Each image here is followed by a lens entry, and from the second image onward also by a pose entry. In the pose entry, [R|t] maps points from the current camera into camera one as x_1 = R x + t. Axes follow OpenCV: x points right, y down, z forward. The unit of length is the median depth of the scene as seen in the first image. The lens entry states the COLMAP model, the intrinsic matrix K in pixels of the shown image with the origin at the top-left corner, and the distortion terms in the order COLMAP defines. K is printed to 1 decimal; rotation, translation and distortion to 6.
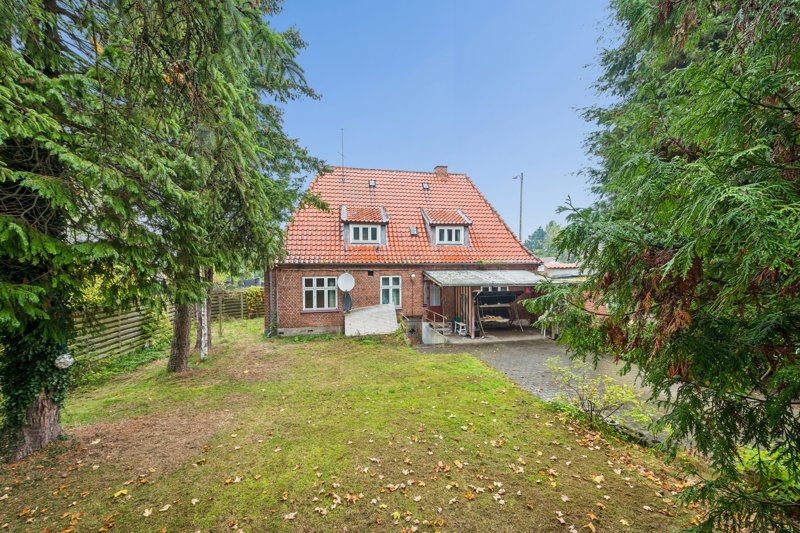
lens RADIAL K [[327.8, 0, 400.0], [0, 327.8, 266.5], [0, 0, 1]] dist [0.000918, 0.000059]
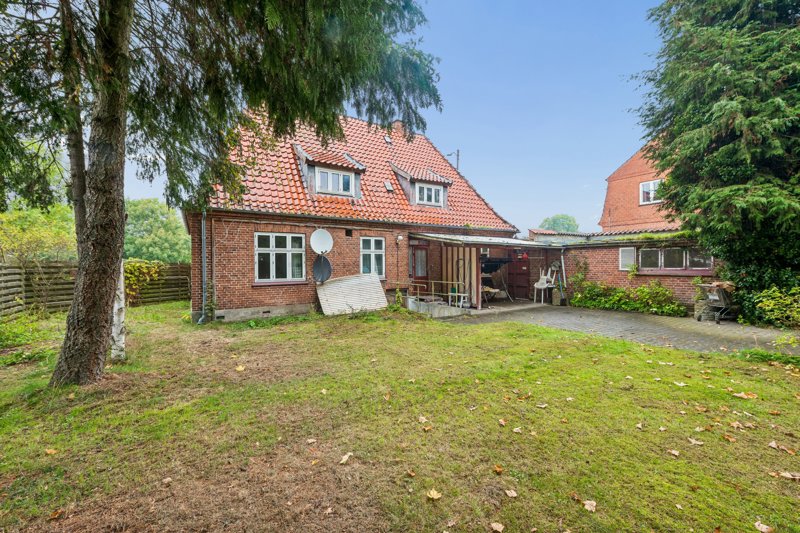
lens RADIAL K [[333.9, 0, 400.0], [0, 333.9, 266.5], [0, 0, 1]] dist [0.002705, 0.000252]
pose [[0.932434, -0.000512, 0.361339, -0.258139], [-0.003575, 0.999937, 0.010644, 0.090197], [-0.361321, -0.011217, 0.932374, 0.243247]]
